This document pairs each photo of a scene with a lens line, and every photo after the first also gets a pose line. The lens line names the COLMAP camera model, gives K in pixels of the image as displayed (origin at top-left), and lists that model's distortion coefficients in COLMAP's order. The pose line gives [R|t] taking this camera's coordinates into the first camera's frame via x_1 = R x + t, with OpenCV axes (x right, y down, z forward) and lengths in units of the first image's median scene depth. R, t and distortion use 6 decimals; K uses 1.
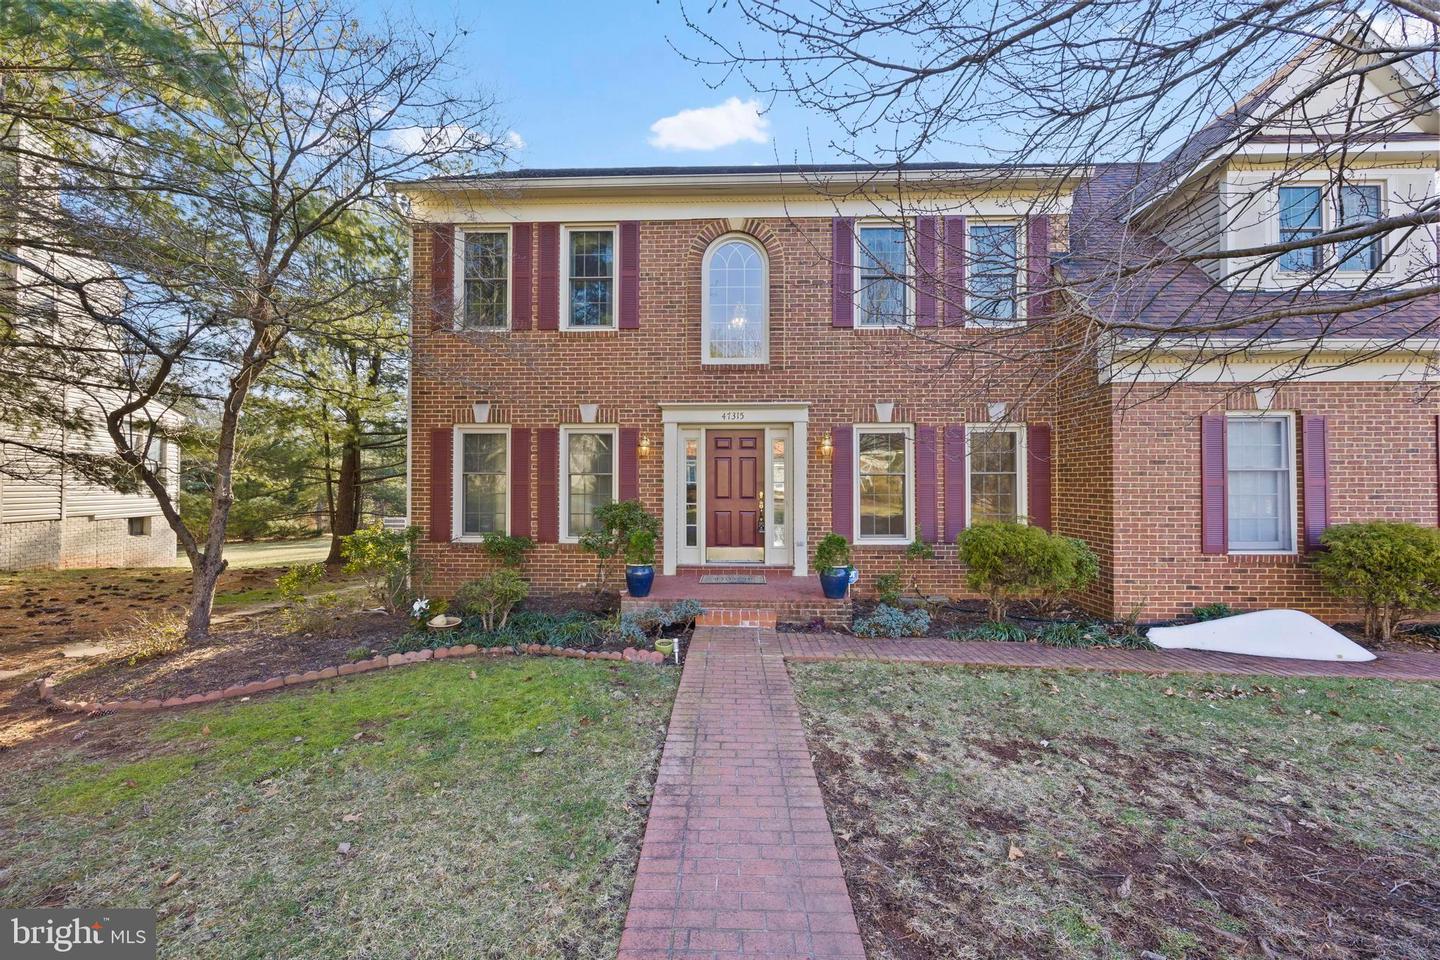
lens RADIAL K [[581.7, 0, 719.5], [0, 581.7, 478.1], [0, 0, 1]] dist [-0.002931, -0.000104]
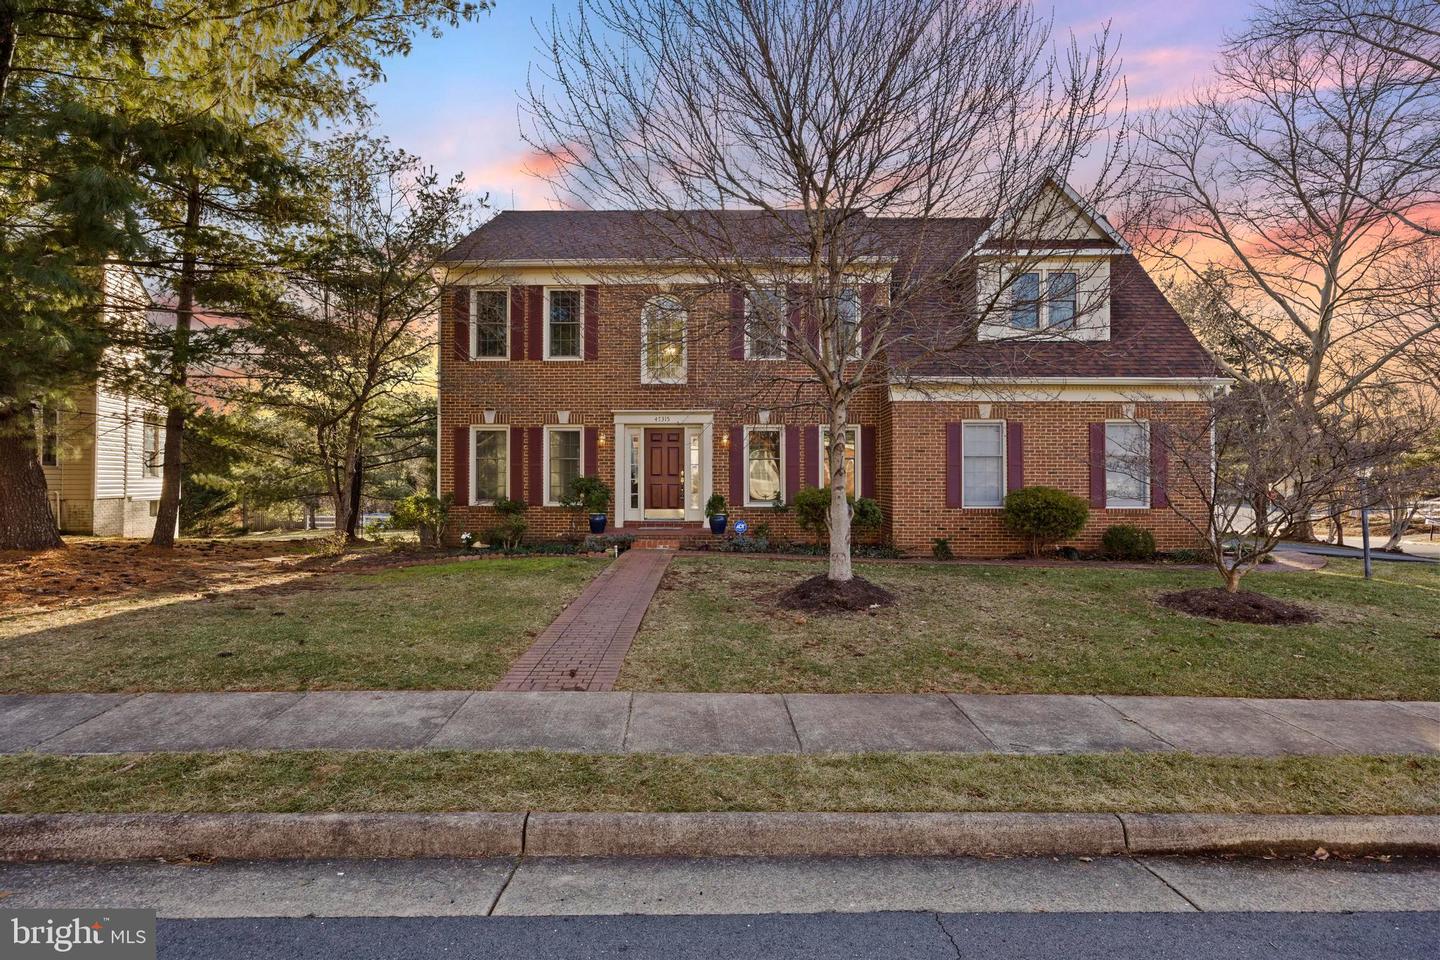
lens RADIAL K [[762.4, 0, 720.0], [0, 762.4, 480.0], [0, 0, 1]] dist [-0.000978, -0.000162]
pose [[0.999962, 0.001090, 0.008703, 0.167857], [-0.001174, 0.999953, 0.009621, 0.030784], [-0.008693, -0.009630, 0.999916, -1.019349]]
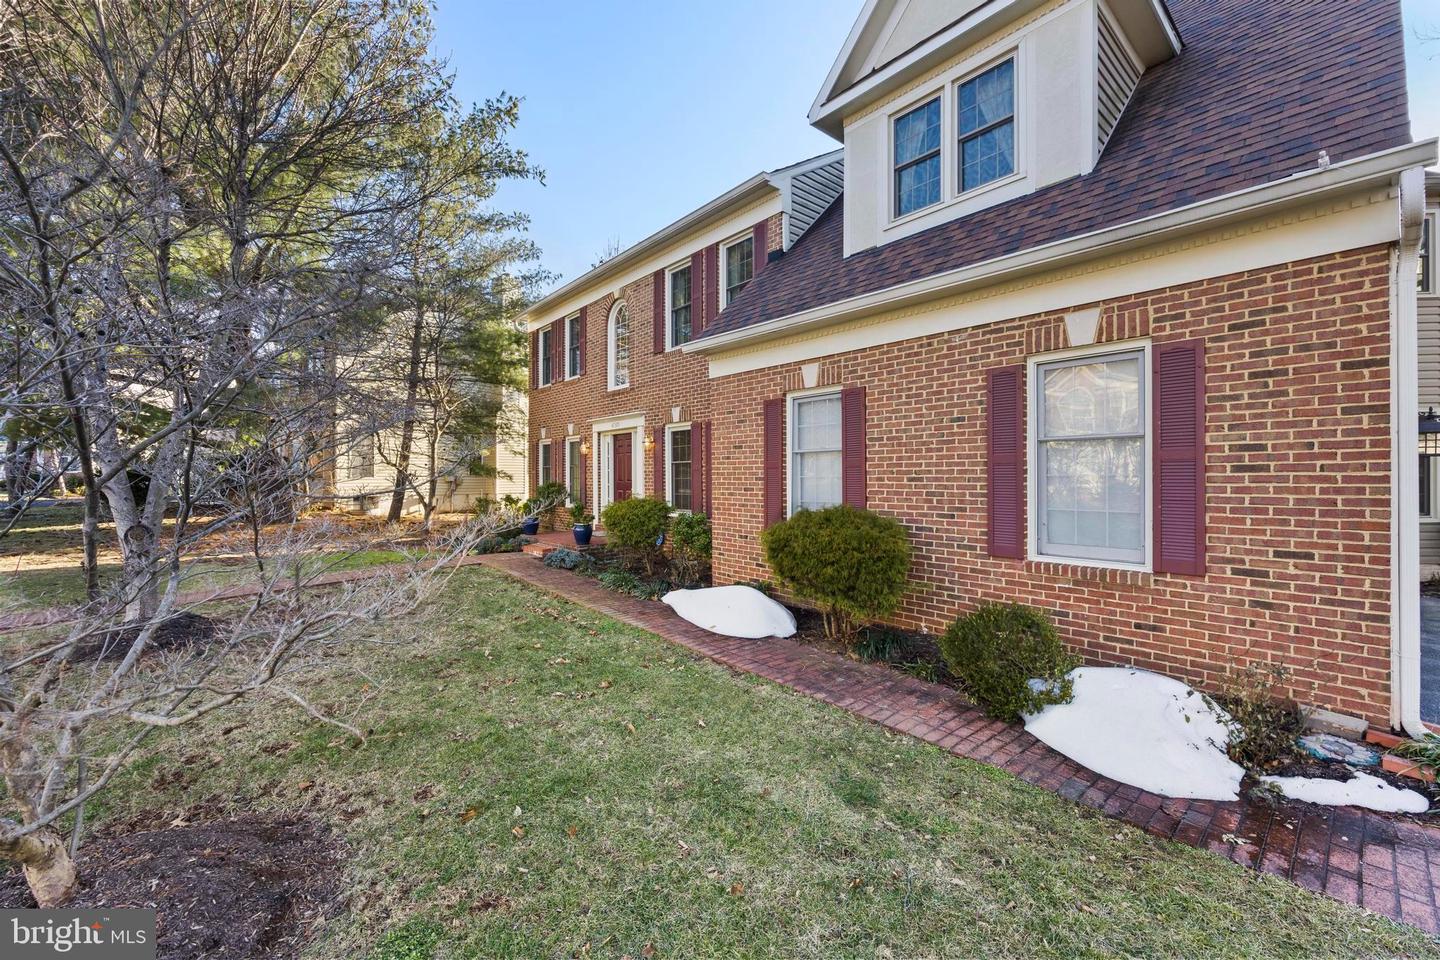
lens RADIAL K [[577.3, 0, 725.1], [0, 577.3, 477.6], [0, 0, 1]] dist [-0.003301, -0.000463]
pose [[0.684767, -0.000478, -0.728762, 1.404072], [0.005966, 0.999970, 0.004950, 0.022581], [0.728738, -0.007737, 0.684749, 0.222701]]
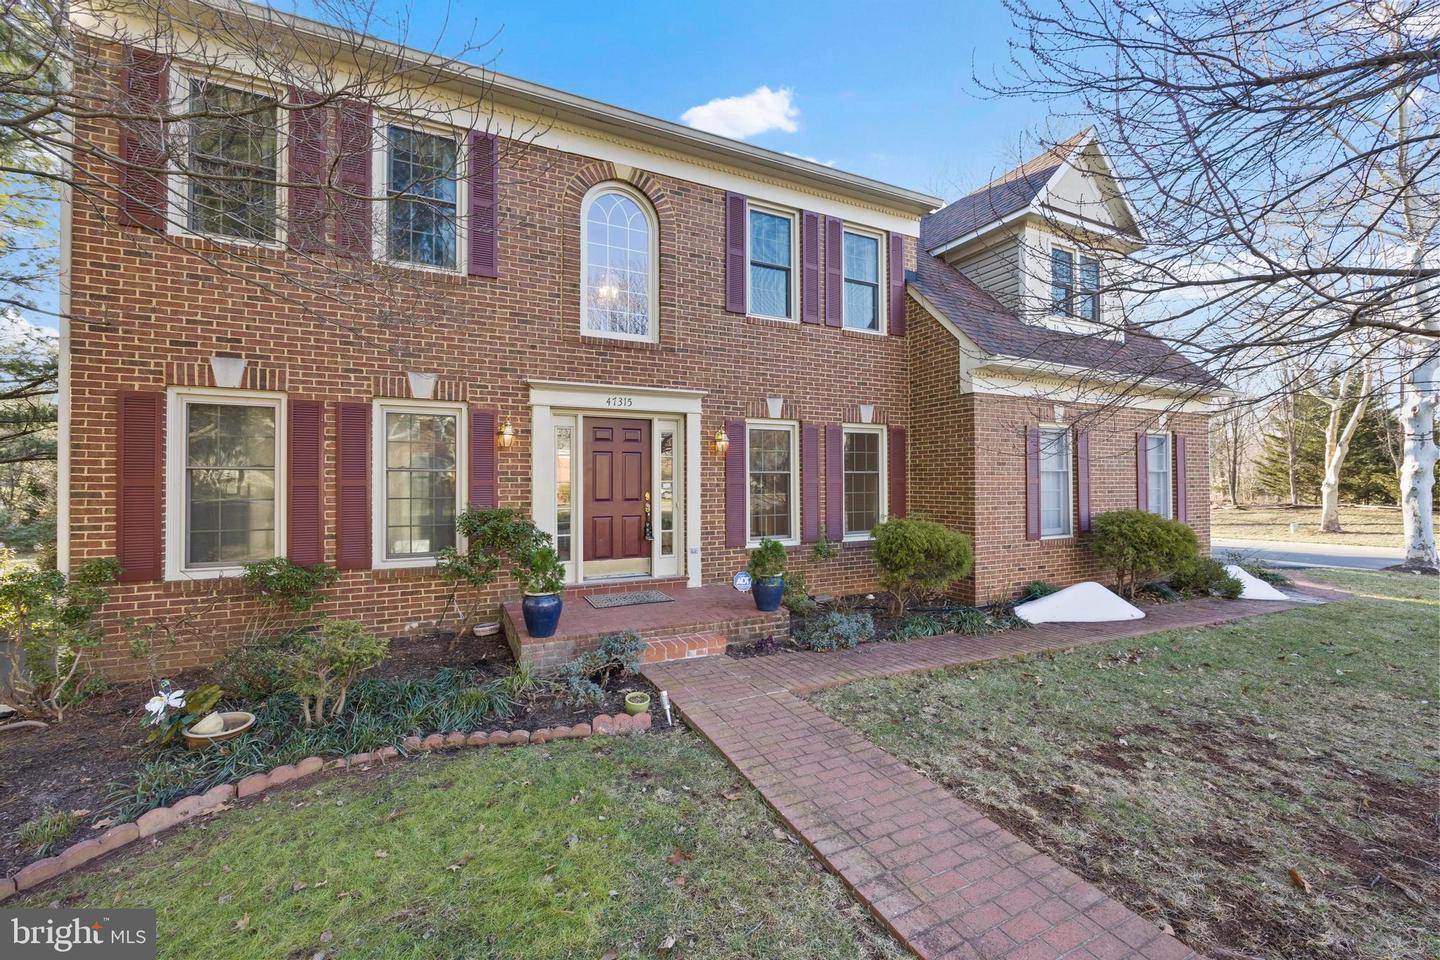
lens RADIAL K [[577.3, 0, 725.1], [0, 577.3, 477.6], [0, 0, 1]] dist [-0.003301, -0.000463]
pose [[0.883095, 0.001655, 0.469192, -0.253505], [-0.001964, 0.999998, 0.000170, 0.001306], [-0.469191, -0.001071, 0.883096, 0.220644]]
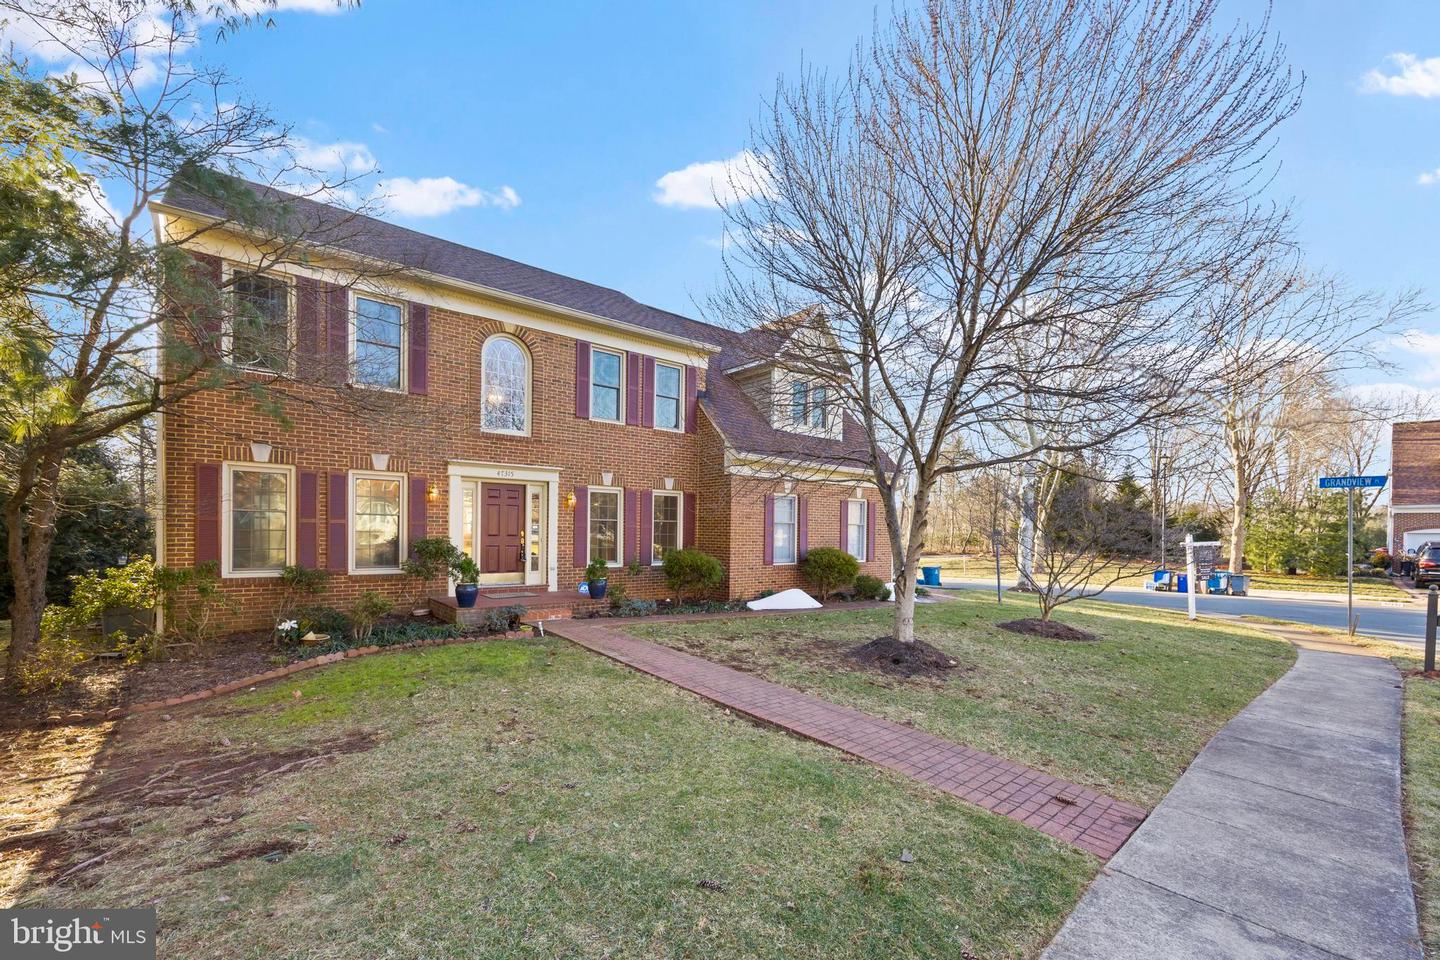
lens RADIAL K [[604.9, 0, 731.3], [0, 604.9, 535.7], [0, 0, 1]] dist [-0.000753, -0.000123]
pose [[0.743360, 0.006254, 0.668862, -0.565589], [-0.019874, 0.999721, 0.012739, 0.006822], [-0.668596, -0.022763, 0.743278, -0.405690]]
